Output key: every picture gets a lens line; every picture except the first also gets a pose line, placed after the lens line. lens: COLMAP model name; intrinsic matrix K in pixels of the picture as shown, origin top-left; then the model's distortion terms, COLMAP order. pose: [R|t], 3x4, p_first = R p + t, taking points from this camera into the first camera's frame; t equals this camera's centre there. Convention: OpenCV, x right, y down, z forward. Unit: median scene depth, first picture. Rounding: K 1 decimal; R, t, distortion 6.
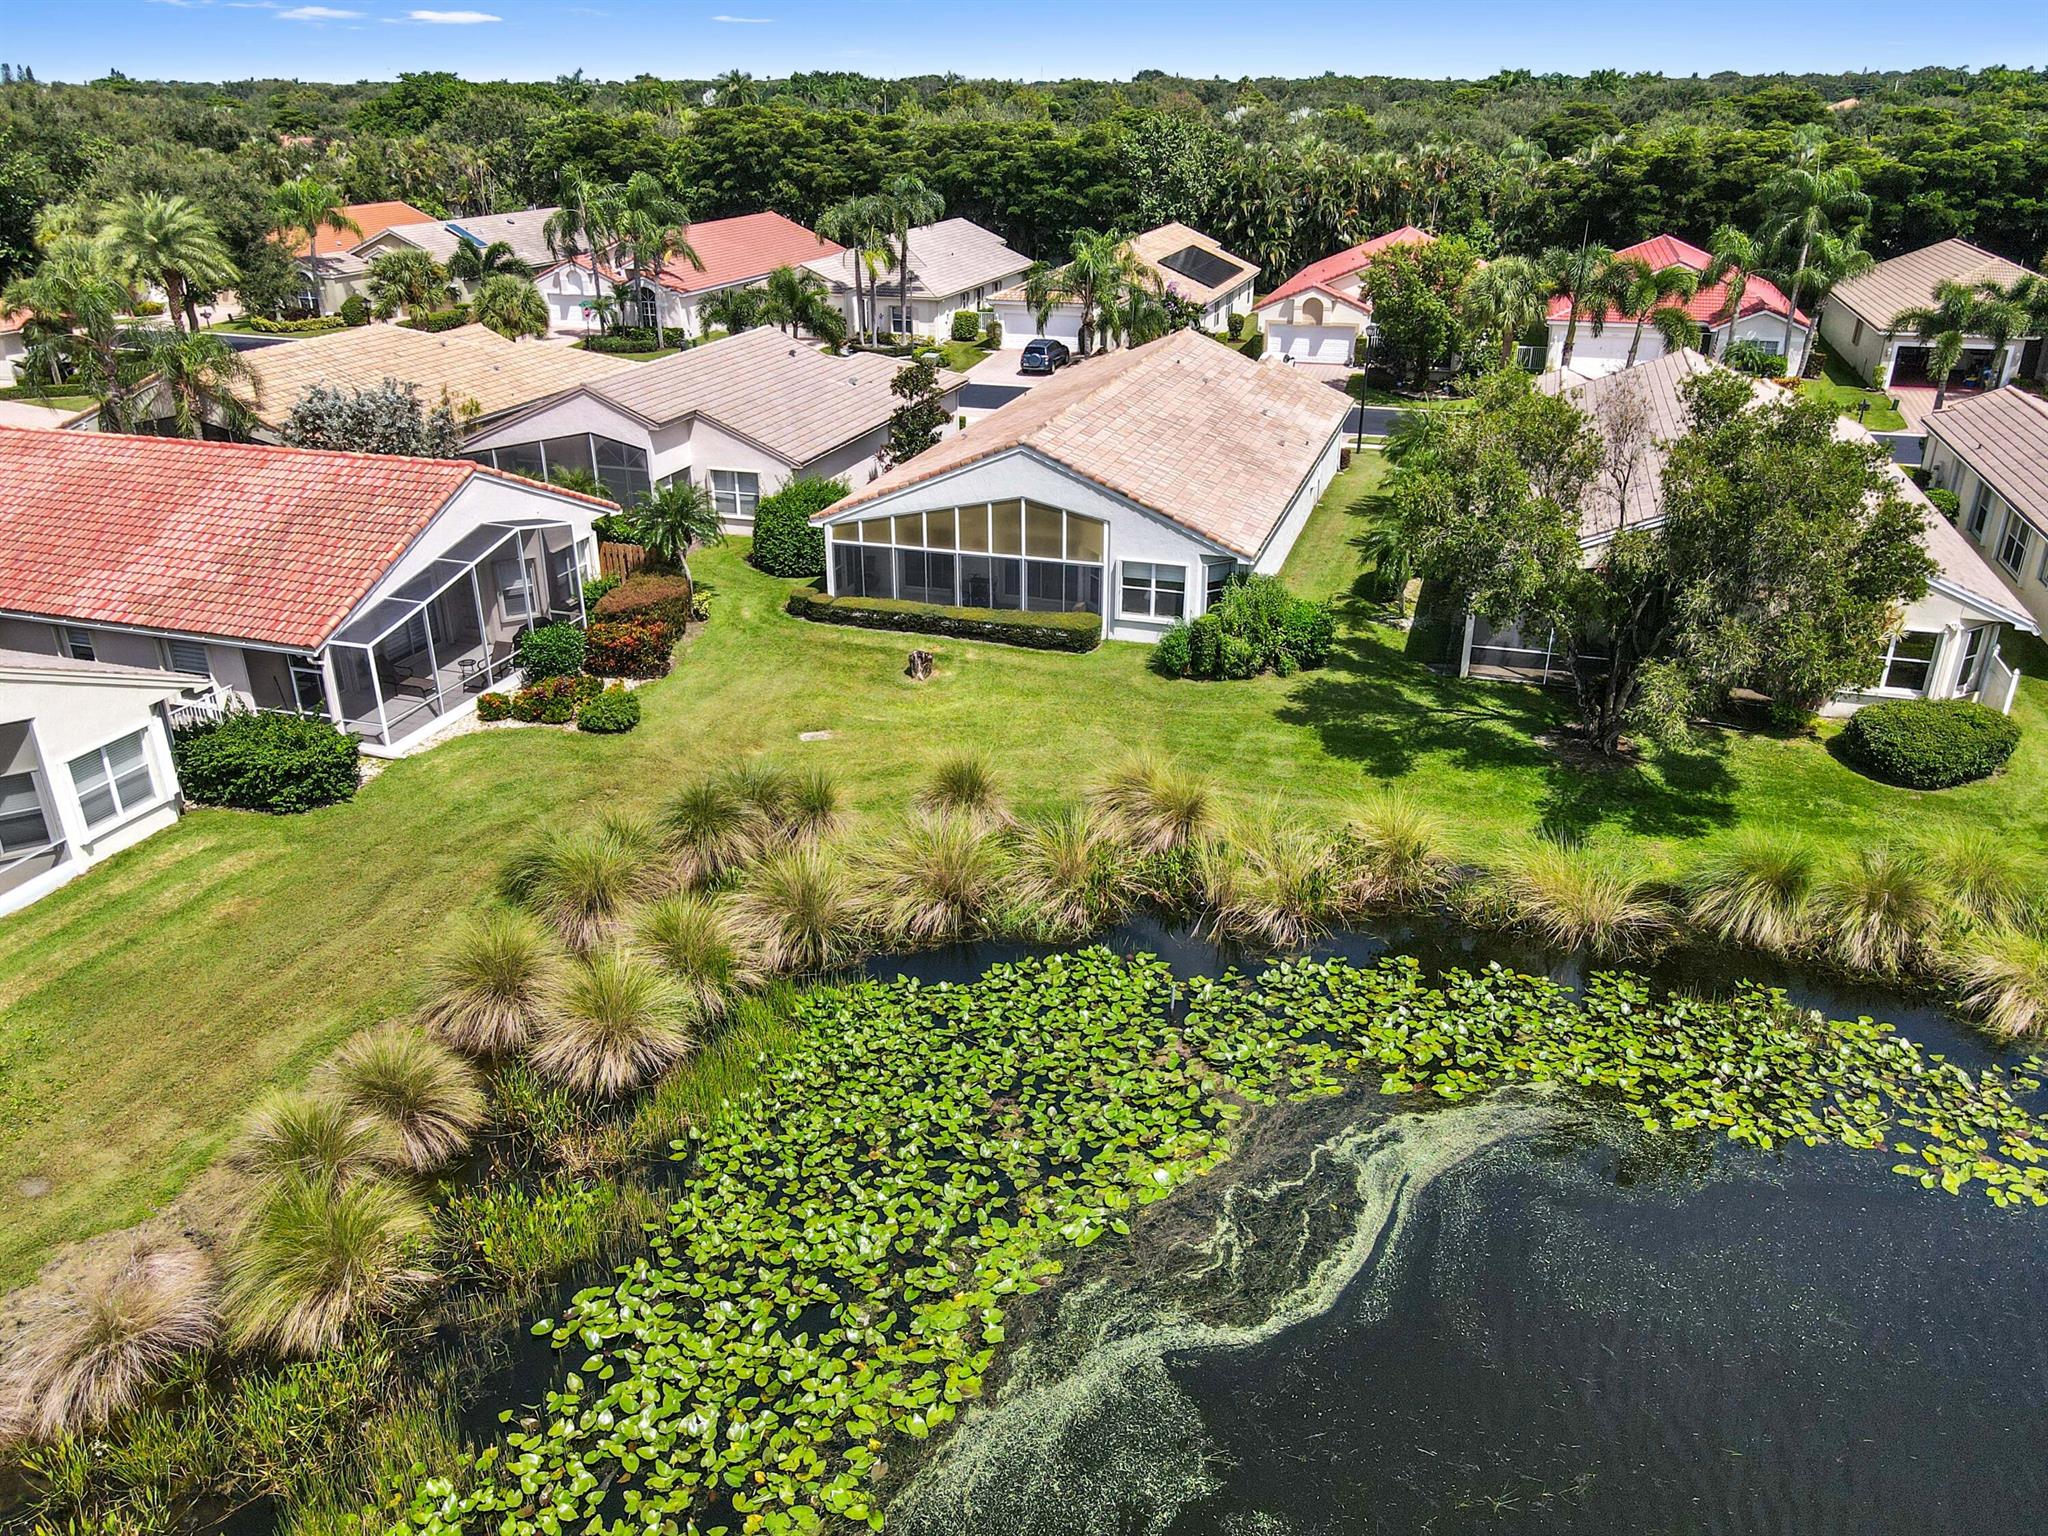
lens RADIAL K [[1515.6, 0, 1027.5], [0, 1515.6, 764.2], [0, 0, 1]] dist [0.002933, 0.020672]
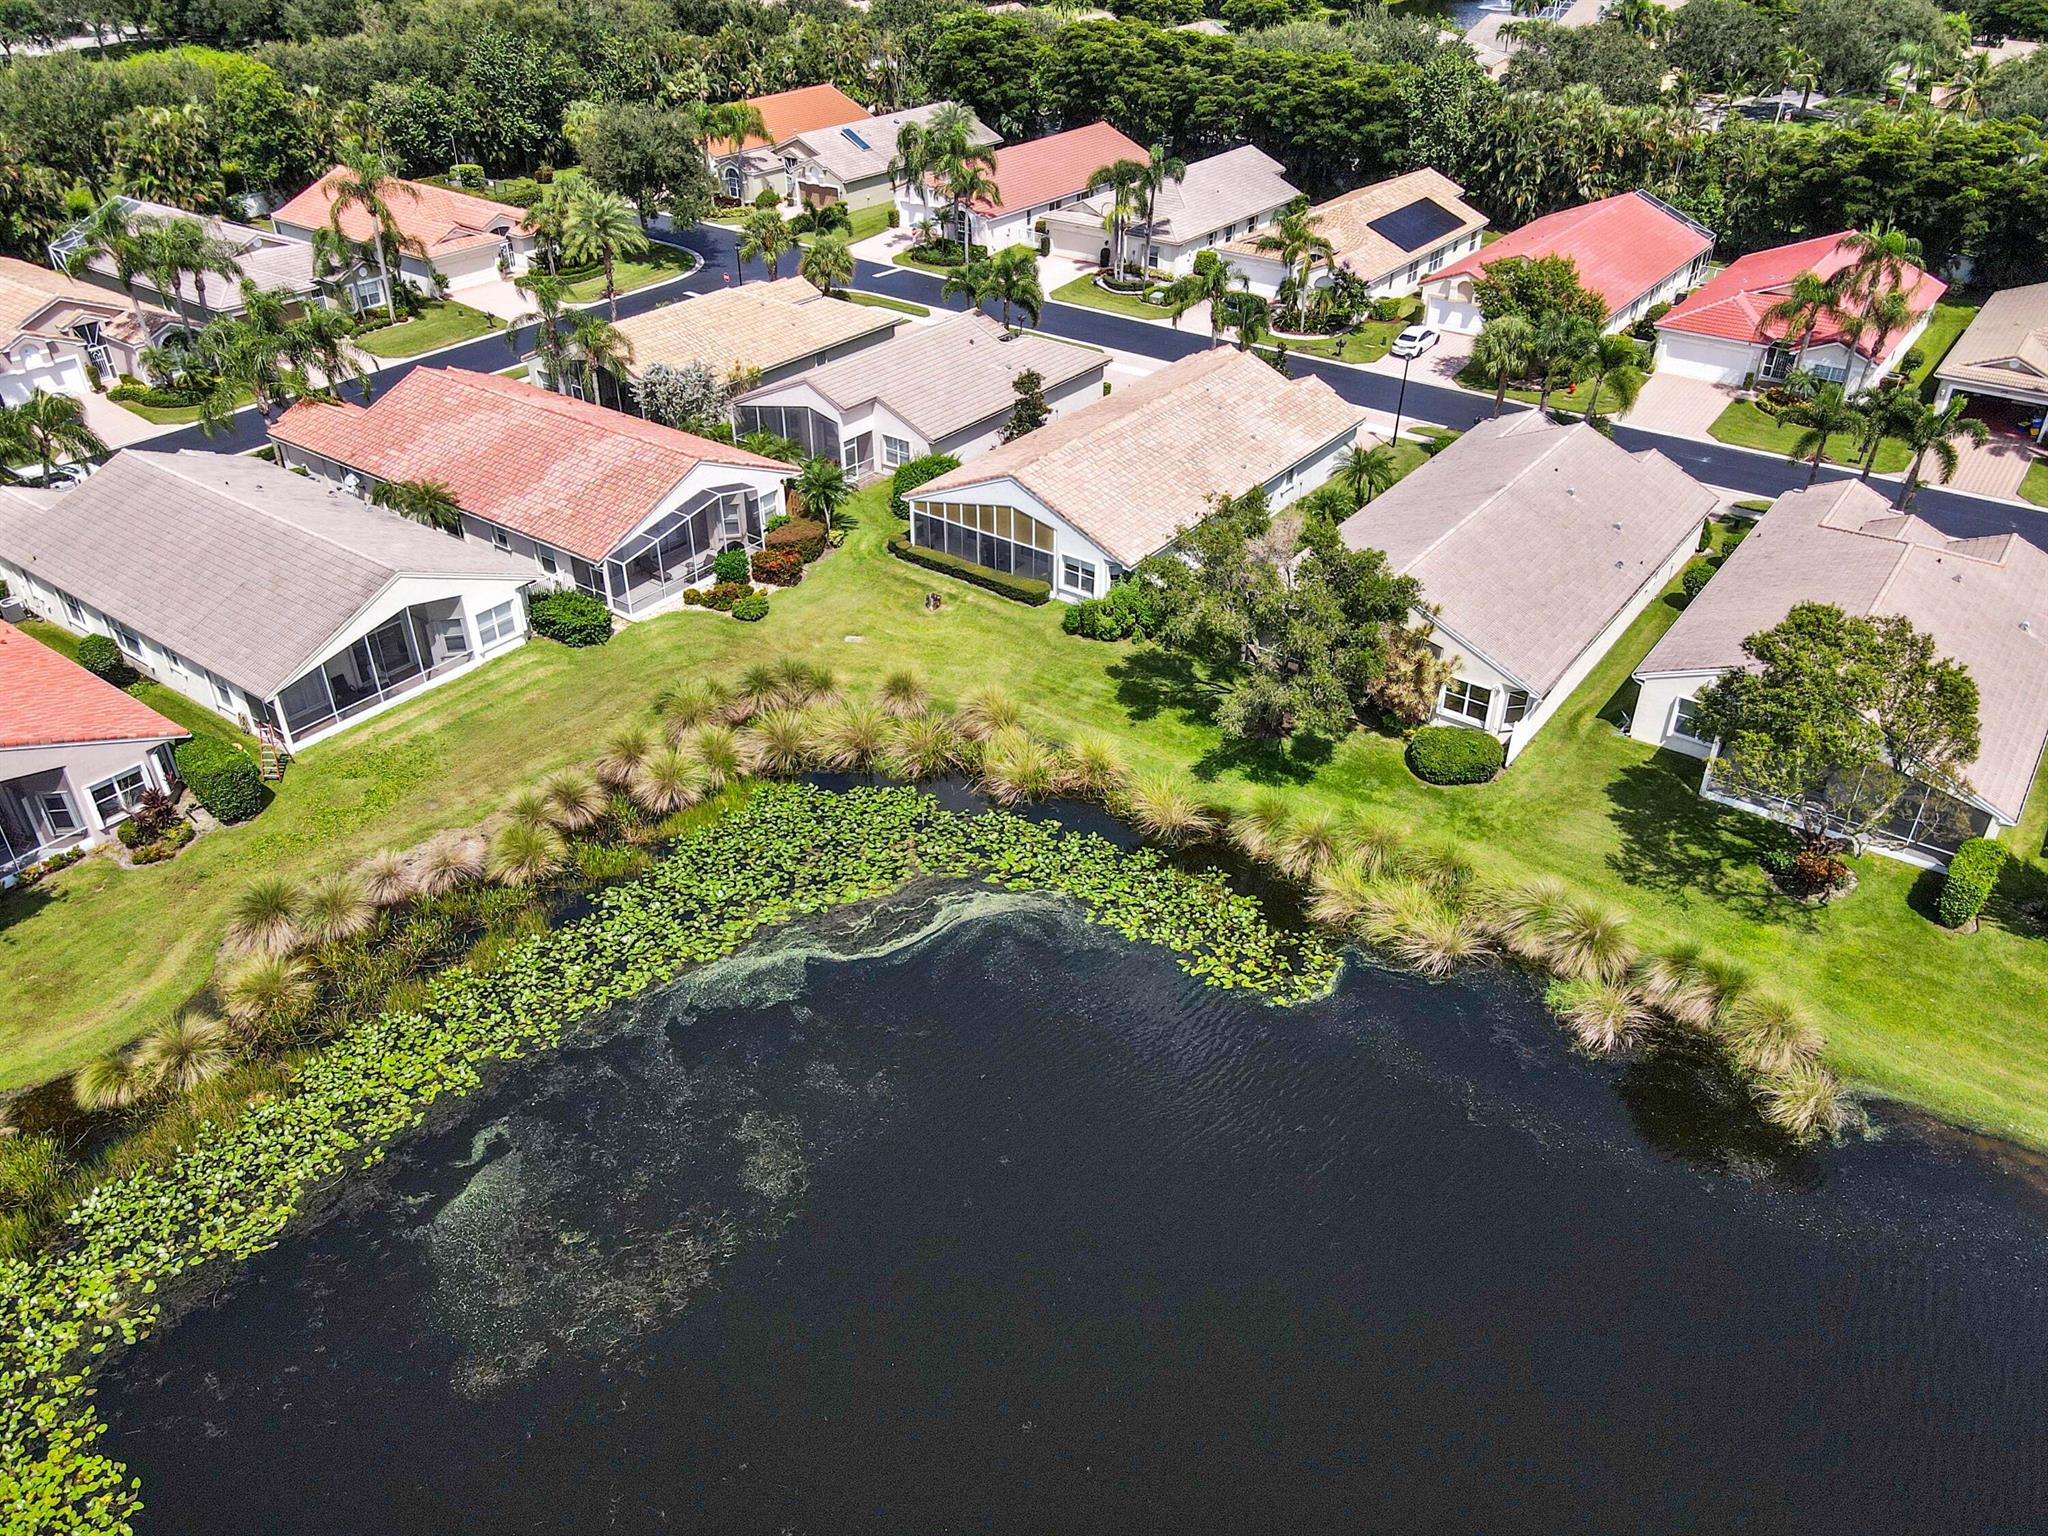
lens RADIAL K [[1515.6, 0, 1022.0], [0, 1515.6, 764.6], [0, 0, 1]] dist [0.002933, 0.020672]
pose [[0.946845, 0.177908, -0.268018, 0.620669], [-0.135156, 0.976058, 0.170421, -0.232127], [0.291921, -0.125138, 0.948221, -0.724013]]
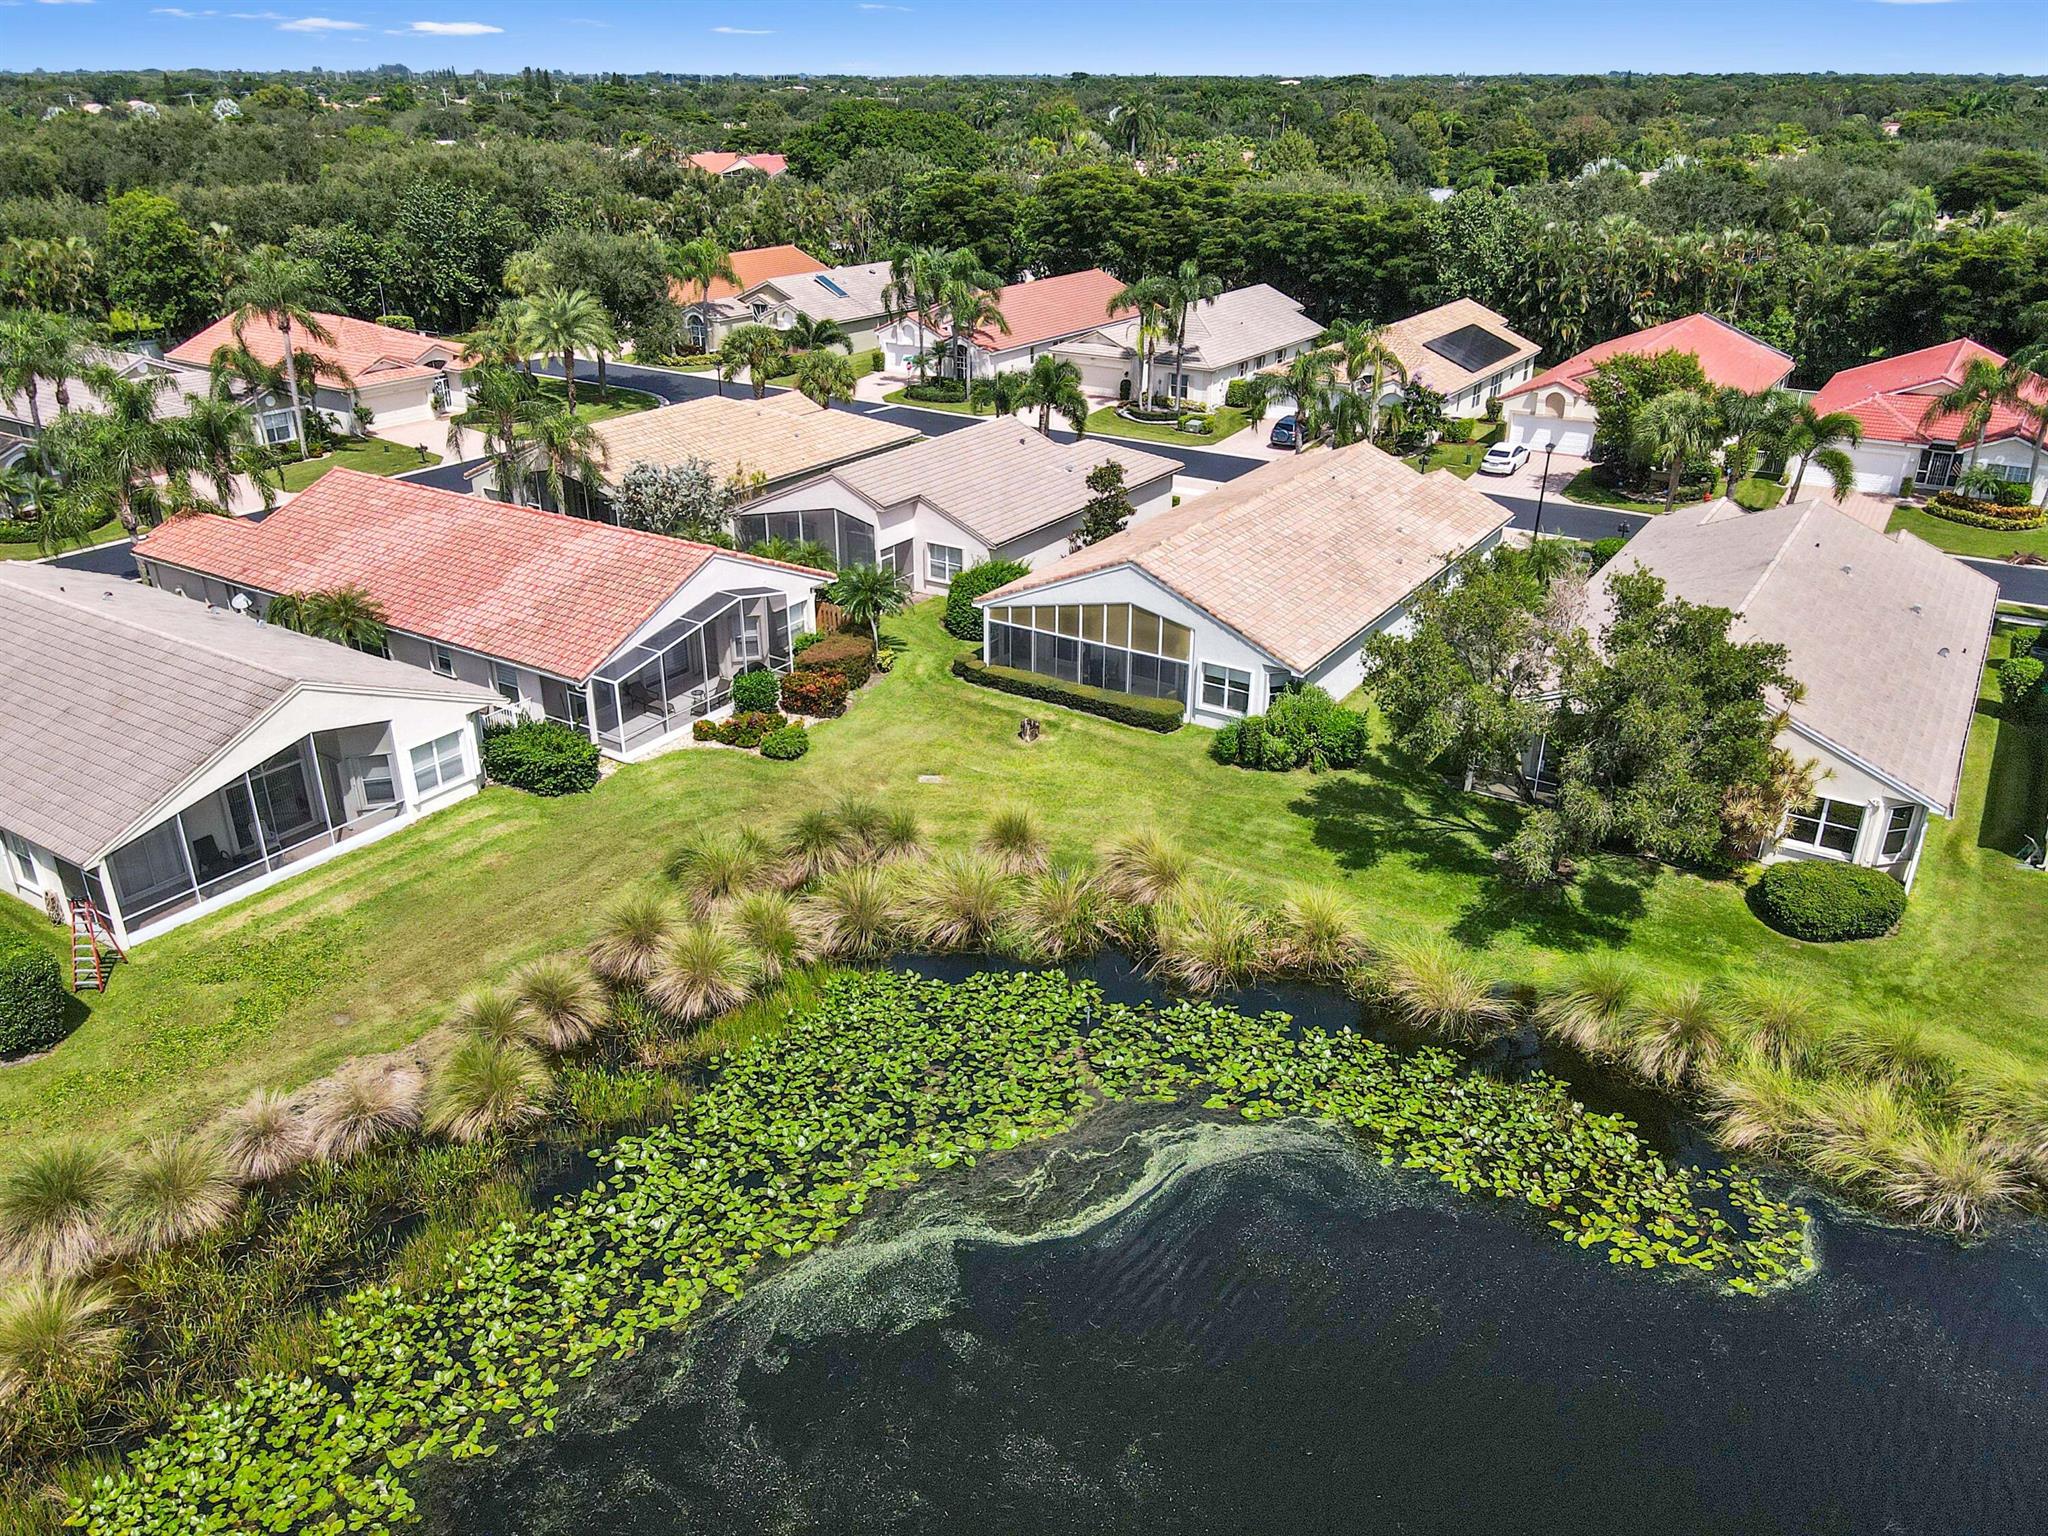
lens RADIAL K [[1515.6, 0, 1021.9], [0, 1515.6, 767.3], [0, 0, 1]] dist [0.002933, 0.020672]
pose [[0.964957, 0.114100, -0.236305, 0.276319], [-0.112388, 0.993448, 0.020747, -0.073529], [0.237124, 0.006538, 0.971457, -0.280192]]
